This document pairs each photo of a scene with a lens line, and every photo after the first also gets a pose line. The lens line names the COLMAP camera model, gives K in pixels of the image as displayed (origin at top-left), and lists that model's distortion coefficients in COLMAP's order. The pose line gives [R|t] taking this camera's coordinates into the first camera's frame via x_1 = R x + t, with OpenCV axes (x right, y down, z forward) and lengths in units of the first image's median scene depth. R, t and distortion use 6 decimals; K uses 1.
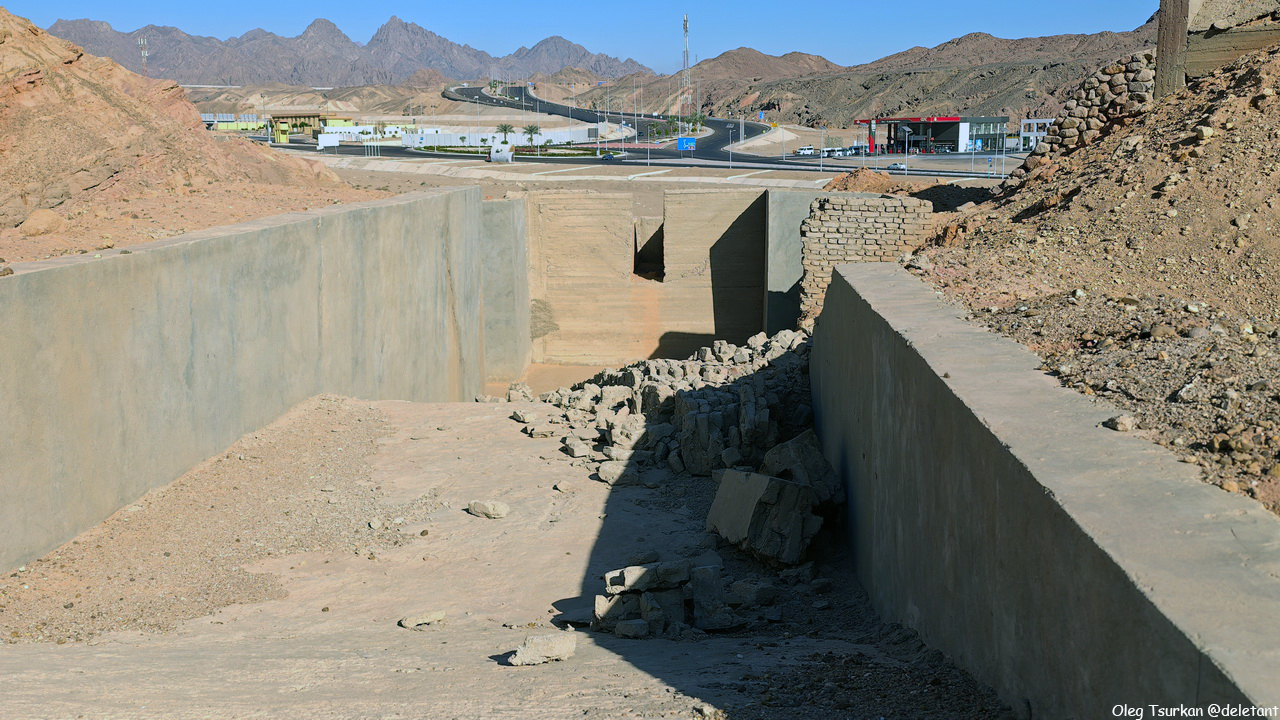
lens RADIAL K [[1390.6, 0, 640.0], [0, 1390.6, 360.0], [0, 0, 1]] dist [0.147542, -0.276858]
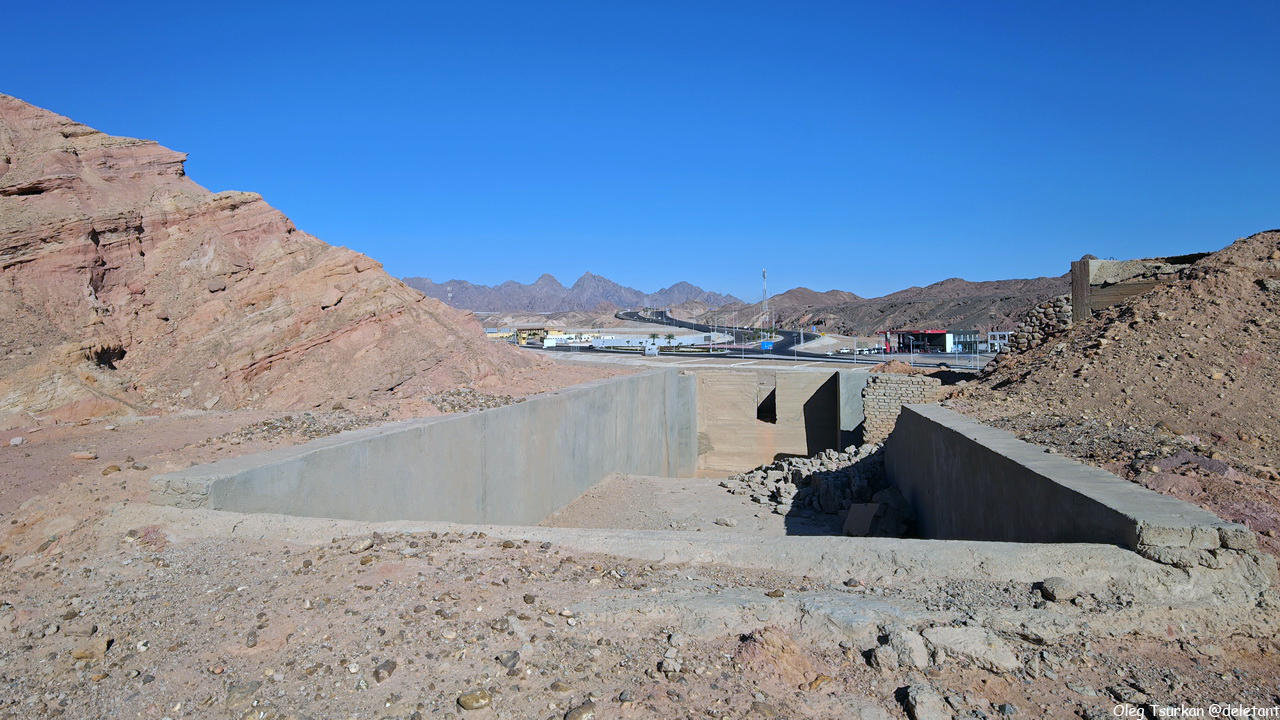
lens RADIAL K [[695.1, 0, 644.6], [0, 695.1, 305.0], [0, 0, 1]] dist [0.000801, 0.000093]
pose [[0.979188, -0.006597, -0.202846, 0.056564], [-0.035878, 0.978103, -0.205004, -0.029691], [0.199757, 0.208015, 0.957511, 0.185996]]
